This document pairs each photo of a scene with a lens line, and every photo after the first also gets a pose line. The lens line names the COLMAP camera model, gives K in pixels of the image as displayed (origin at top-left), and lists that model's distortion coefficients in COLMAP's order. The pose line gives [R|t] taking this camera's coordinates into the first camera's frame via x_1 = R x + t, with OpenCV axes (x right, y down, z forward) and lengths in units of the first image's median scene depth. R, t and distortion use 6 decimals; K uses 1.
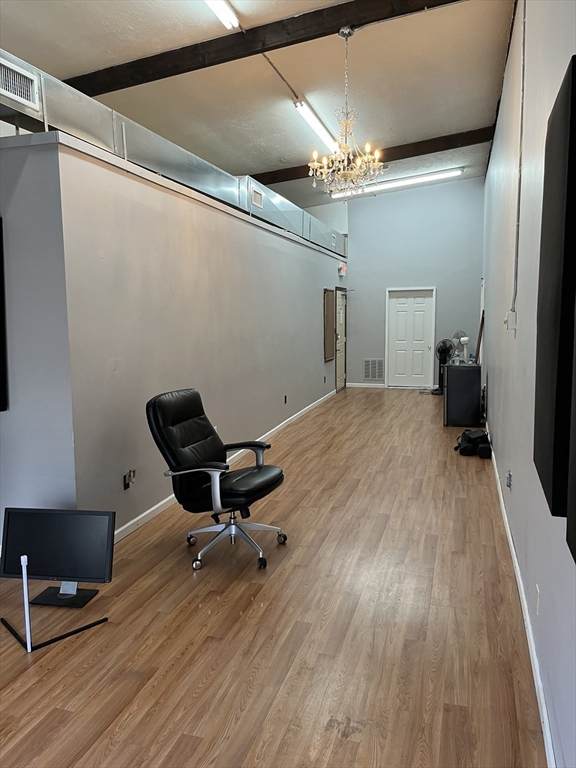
lens RADIAL K [[582.0, 0, 286.5], [0, 582.0, 373.5], [0, 0, 1]] dist [0.030575, -0.008762]
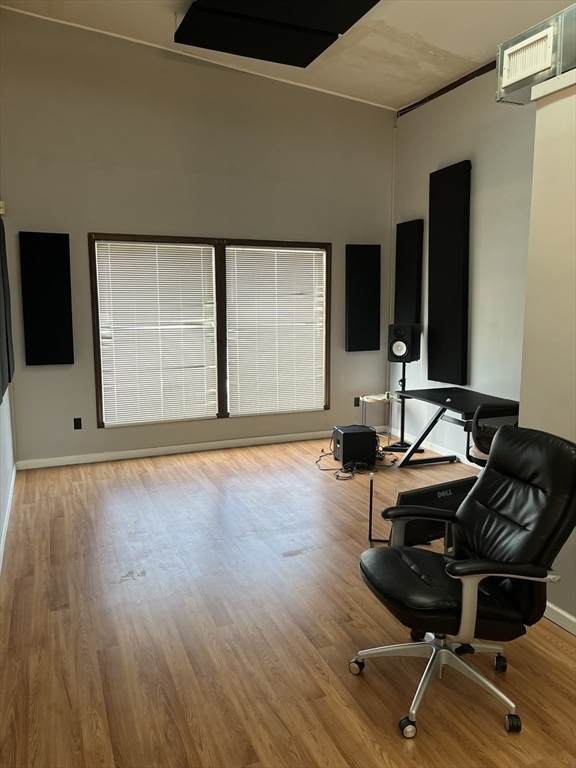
lens RADIAL K [[582.0, 0, 286.5], [0, 582.0, 373.5], [0, 0, 1]] dist [0.030575, -0.008762]
pose [[-0.770444, 0.090307, -0.631079, 0.552046], [-0.061155, 0.974881, 0.214165, -0.203580], [0.634568, 0.203595, -0.745569, 1.784170]]
